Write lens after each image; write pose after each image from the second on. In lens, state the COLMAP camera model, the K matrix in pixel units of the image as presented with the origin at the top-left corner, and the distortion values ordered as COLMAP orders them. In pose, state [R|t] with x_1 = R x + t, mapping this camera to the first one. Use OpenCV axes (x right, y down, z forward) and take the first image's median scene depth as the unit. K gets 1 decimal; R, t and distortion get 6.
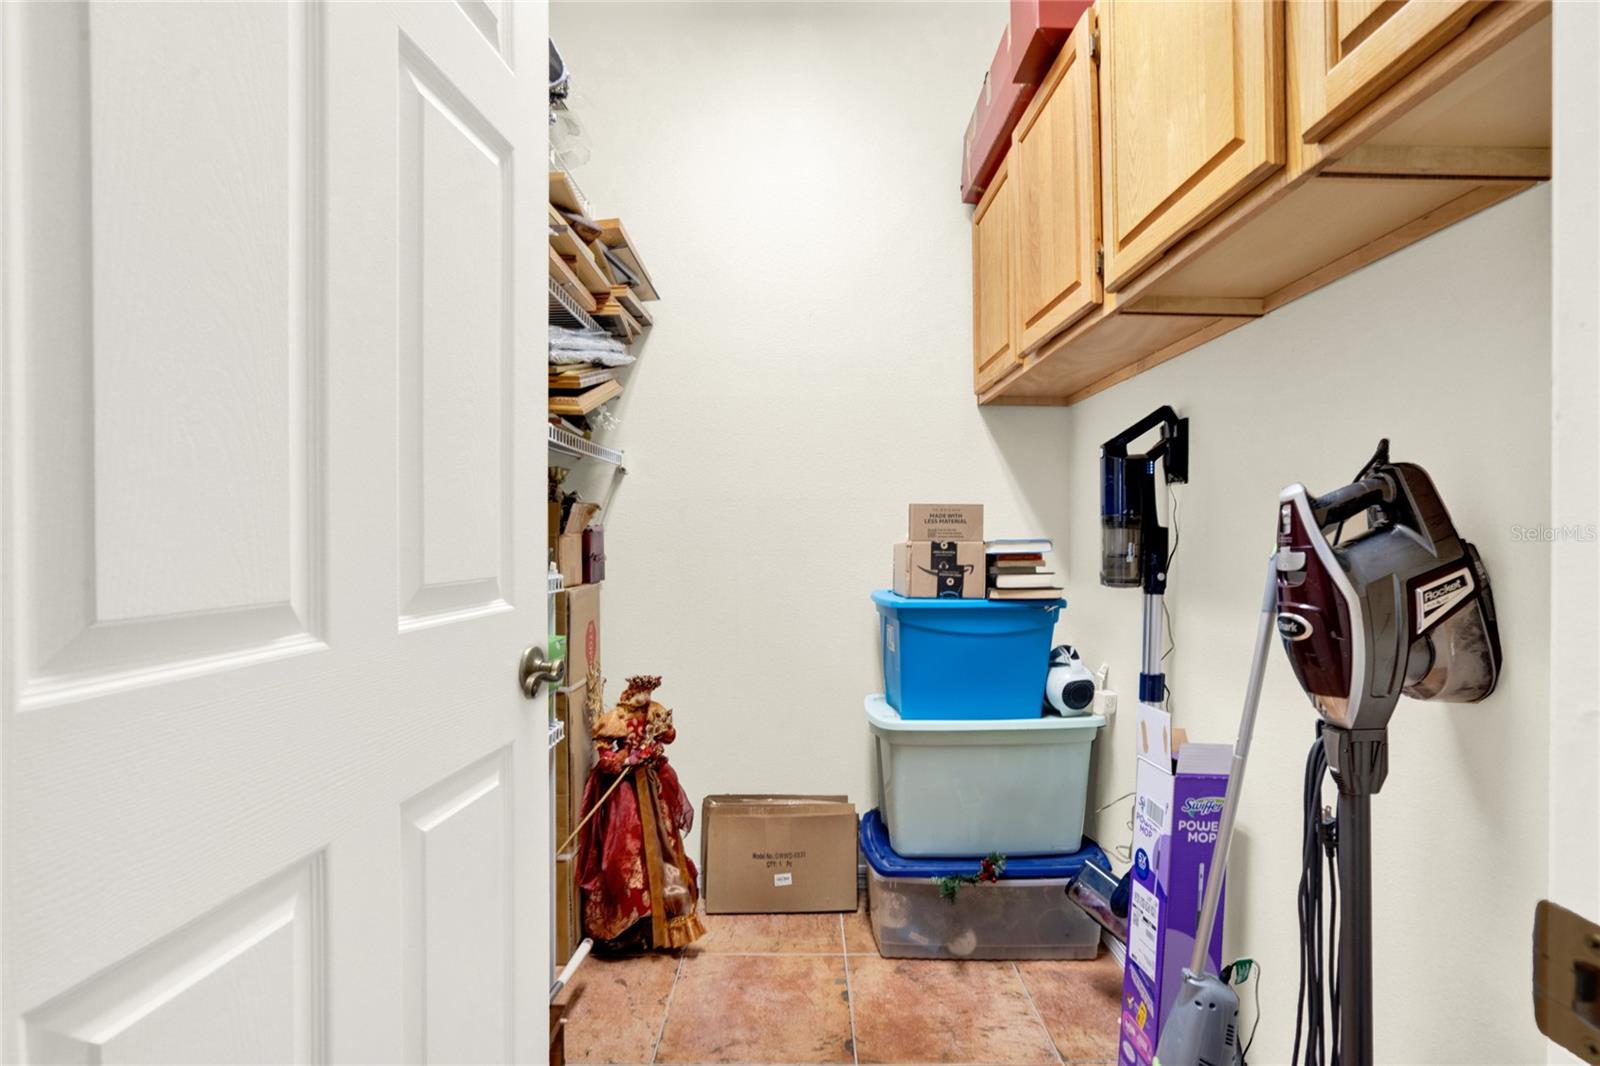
lens RADIAL K [[770.1, 0, 800.0], [0, 770.1, 533.0], [0, 0, 1]] dist [-0.049831, 0.015649]
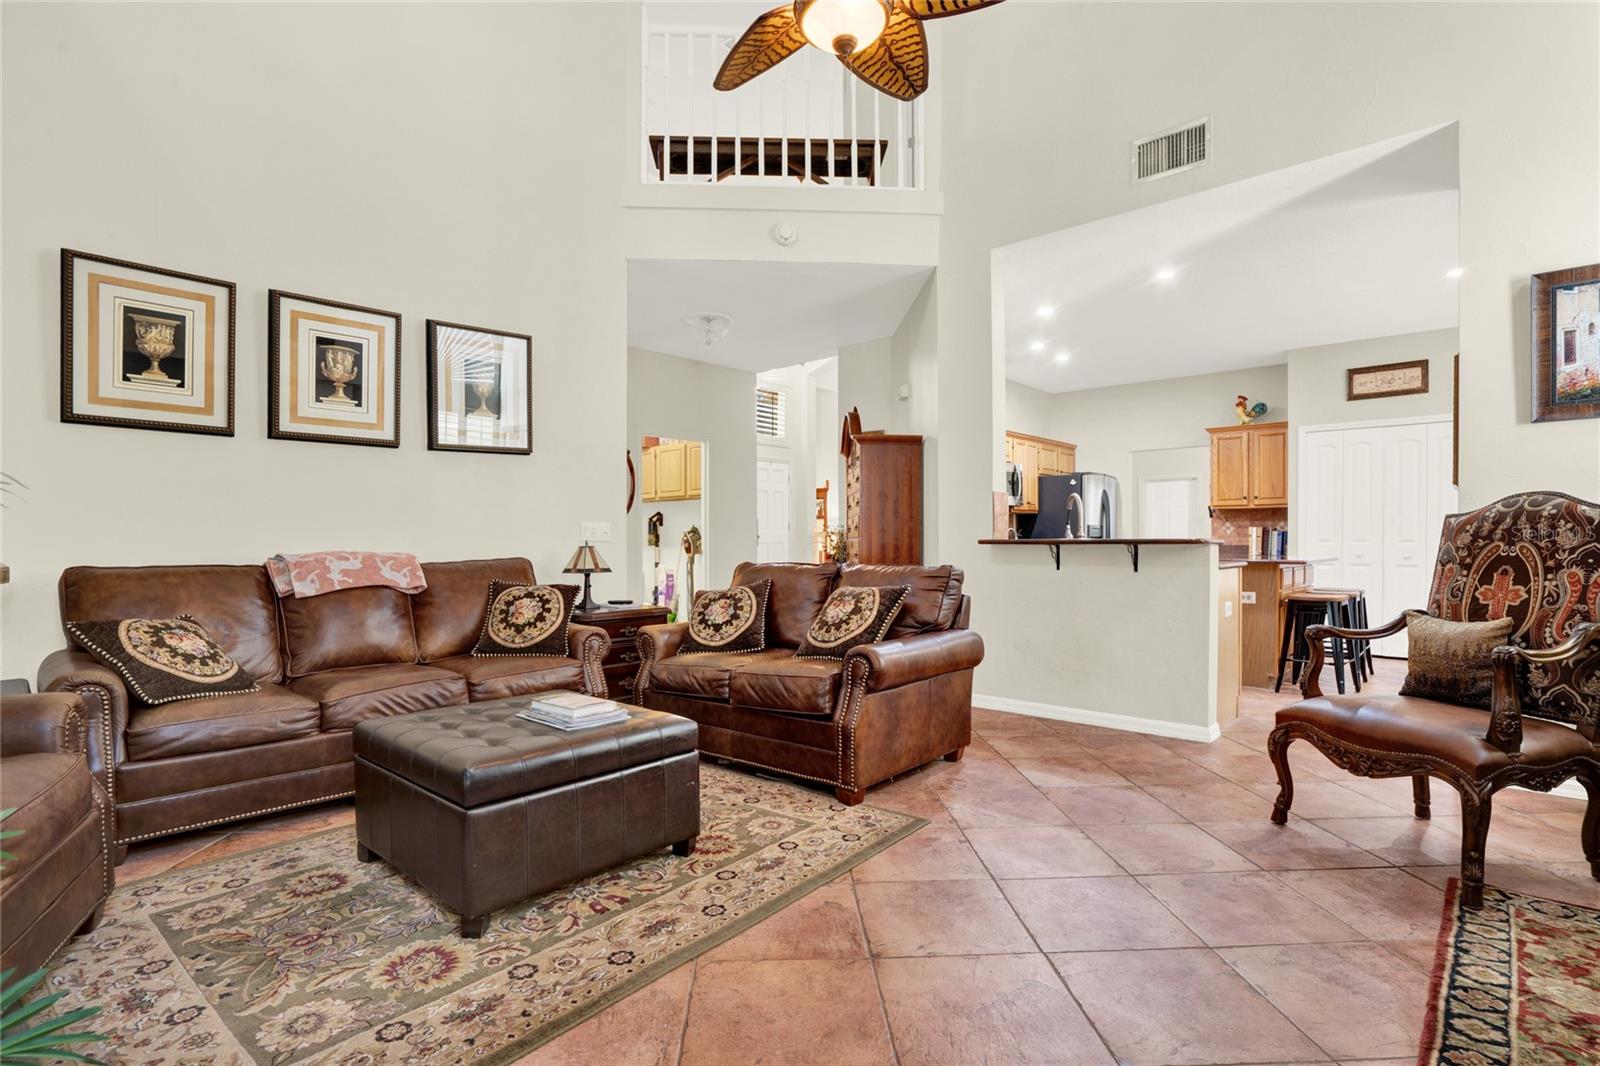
lens RADIAL K [[770.1, 0, 800.0], [0, 770.1, 533.0], [0, 0, 1]] dist [-0.049831, 0.015649]
pose [[0.681607, 0.002767, 0.731713, -2.795237], [-0.001199, 0.999996, -0.002664, -0.004033], [-0.731717, 0.000939, 0.681607, -3.403653]]
